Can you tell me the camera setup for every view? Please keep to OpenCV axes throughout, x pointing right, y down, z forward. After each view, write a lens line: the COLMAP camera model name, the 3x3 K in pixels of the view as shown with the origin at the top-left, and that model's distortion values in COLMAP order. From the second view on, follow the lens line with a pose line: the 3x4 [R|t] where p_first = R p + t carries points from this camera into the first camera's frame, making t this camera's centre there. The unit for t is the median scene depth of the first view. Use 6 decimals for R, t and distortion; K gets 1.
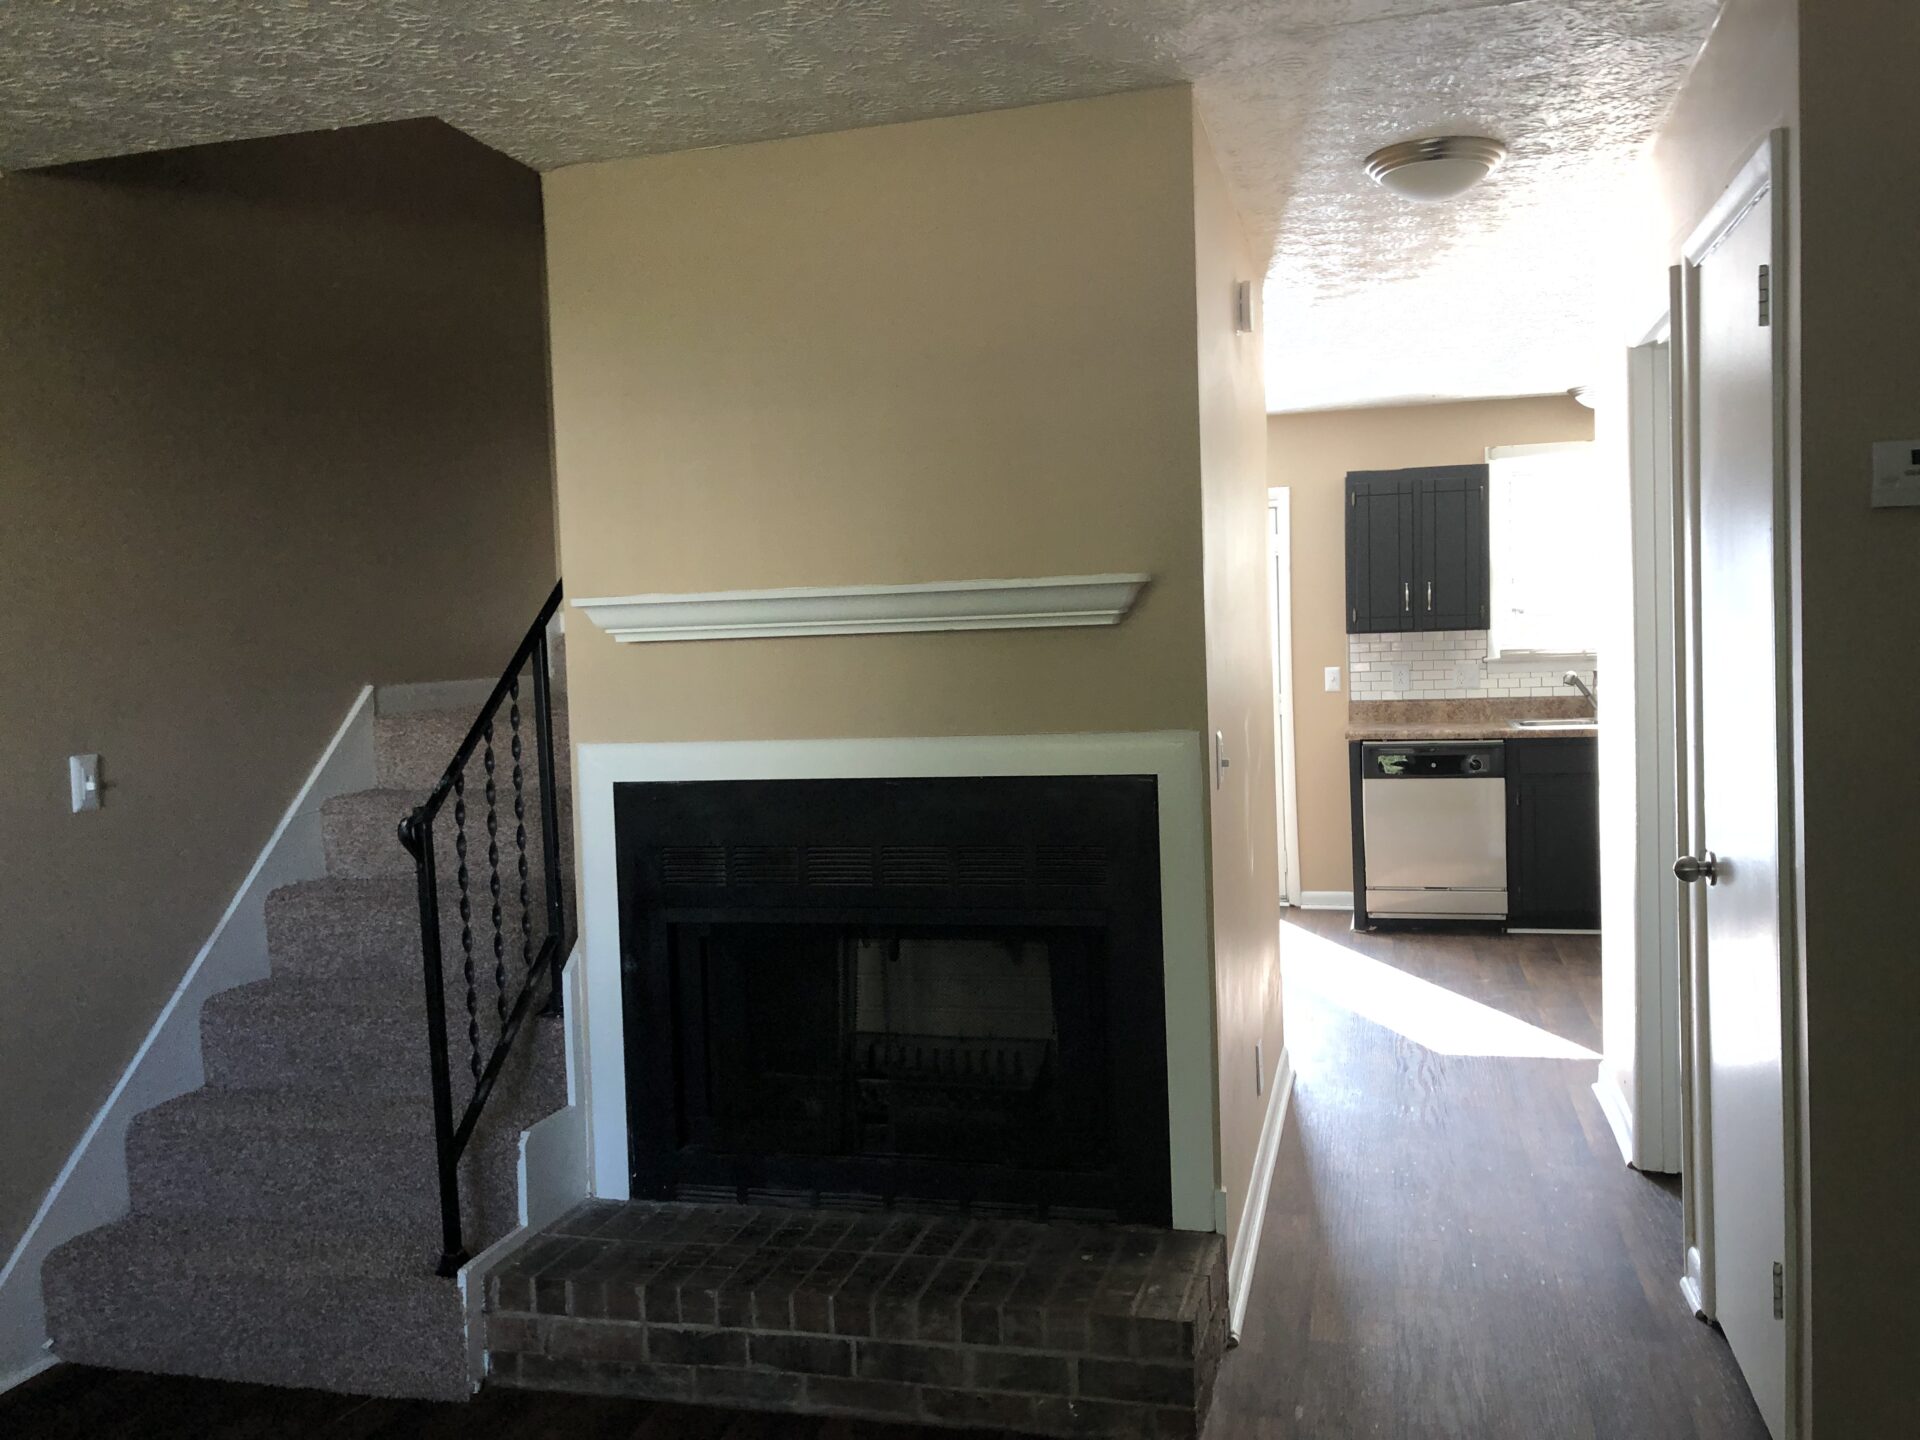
lens RADIAL K [[1538.0, 0, 966.5], [0, 1538.0, 694.4], [0, 0, 1]] dist [-0.014502, 0.002276]
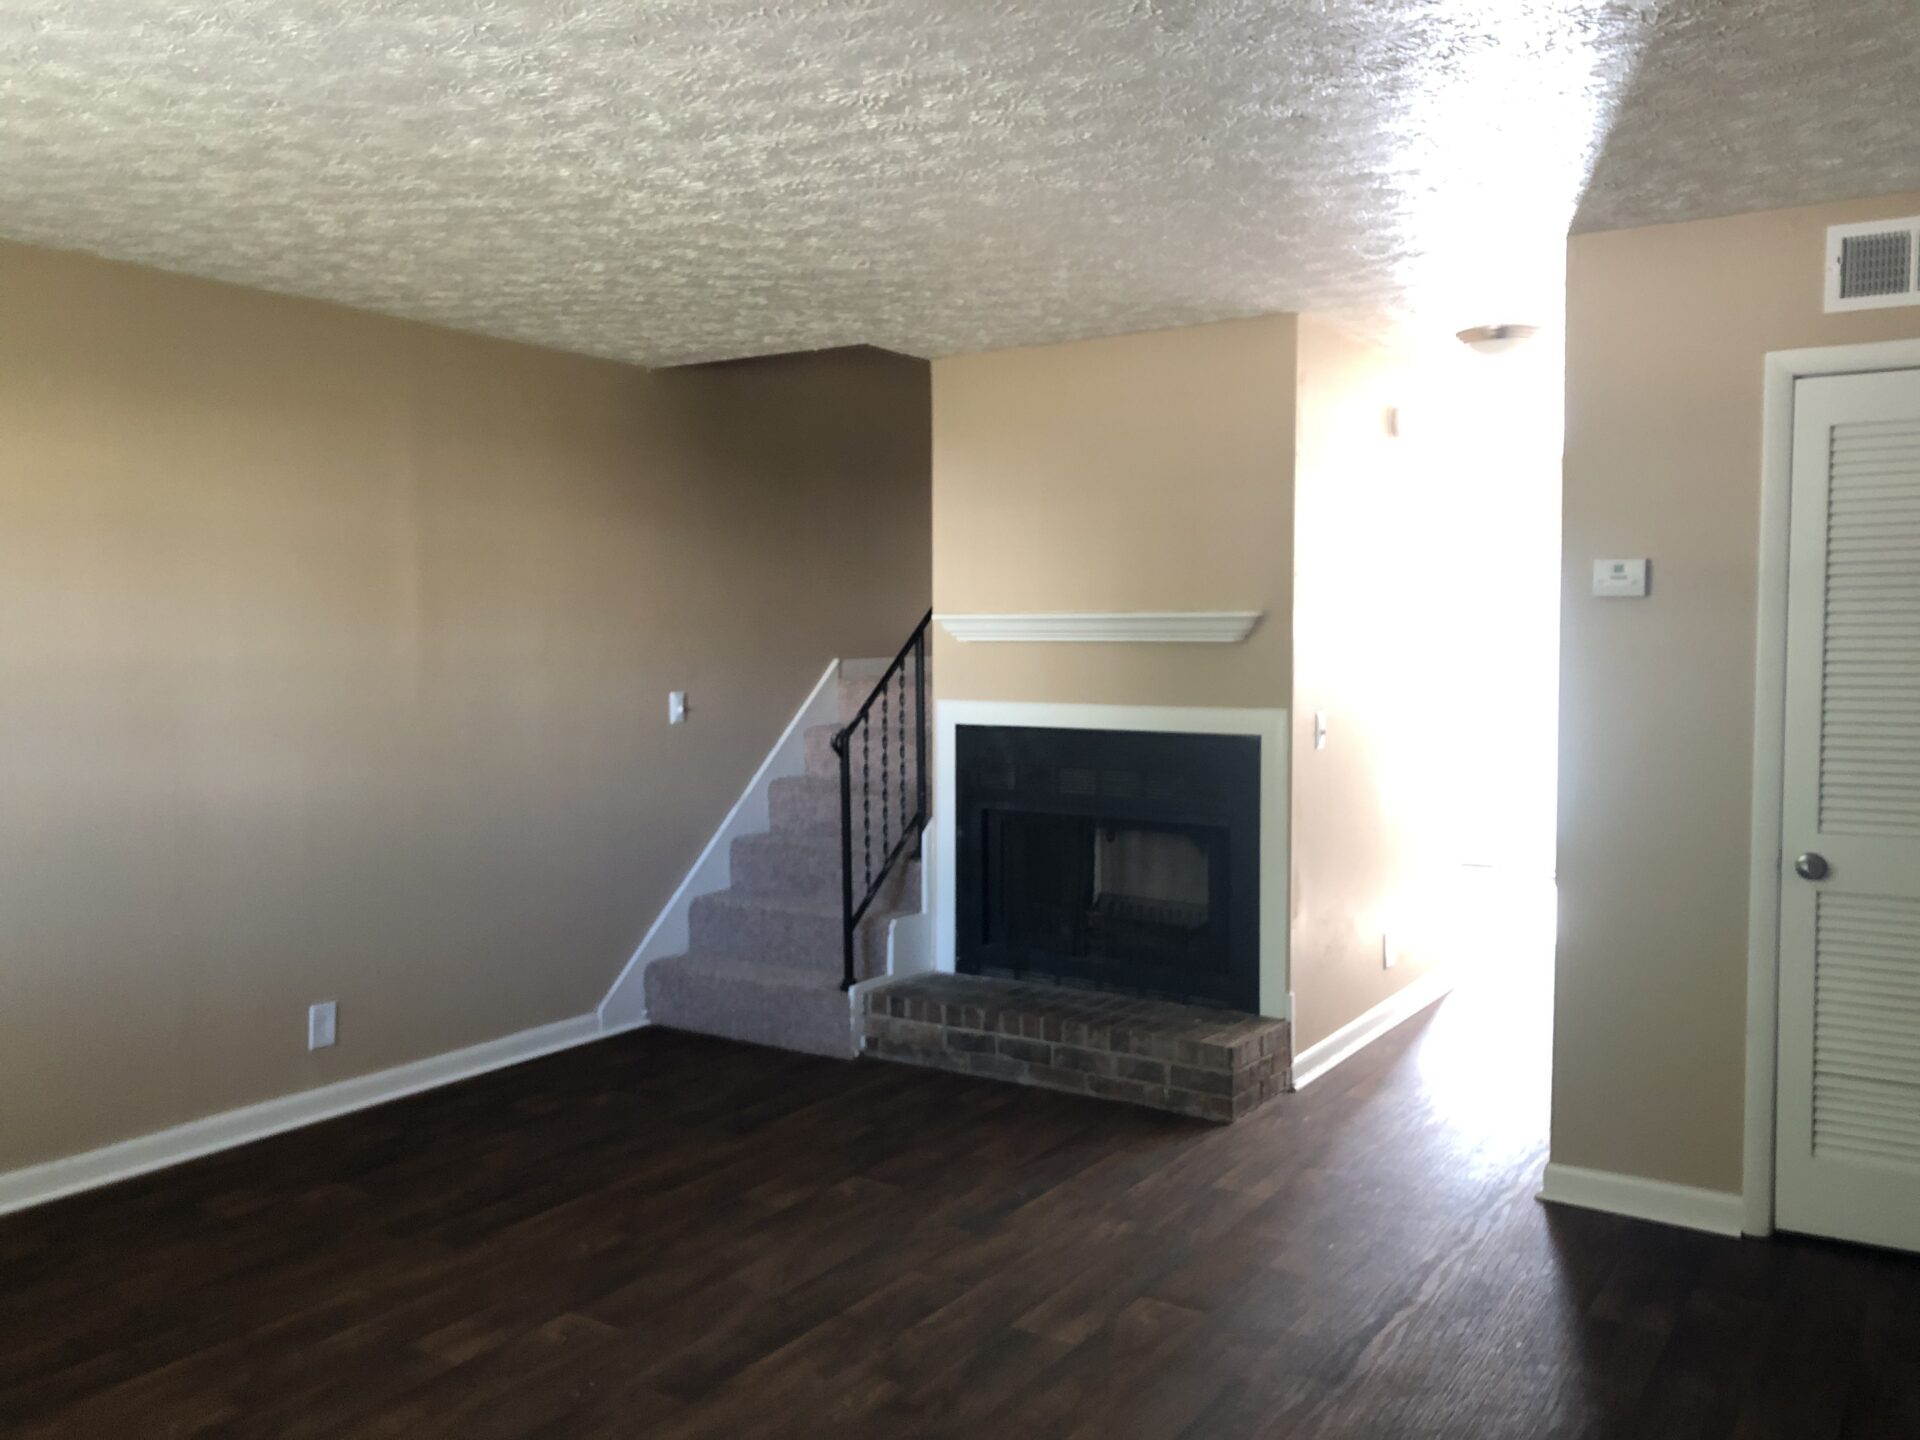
lens RADIAL K [[1538.0, 0, 966.5], [0, 1538.0, 694.4], [0, 0, 1]] dist [-0.014502, 0.002276]
pose [[0.944433, 0.049291, -0.324988, 0.353718], [-0.046915, 0.998784, 0.015149, -0.000713], [0.325340, 0.000940, 0.945597, -0.637944]]
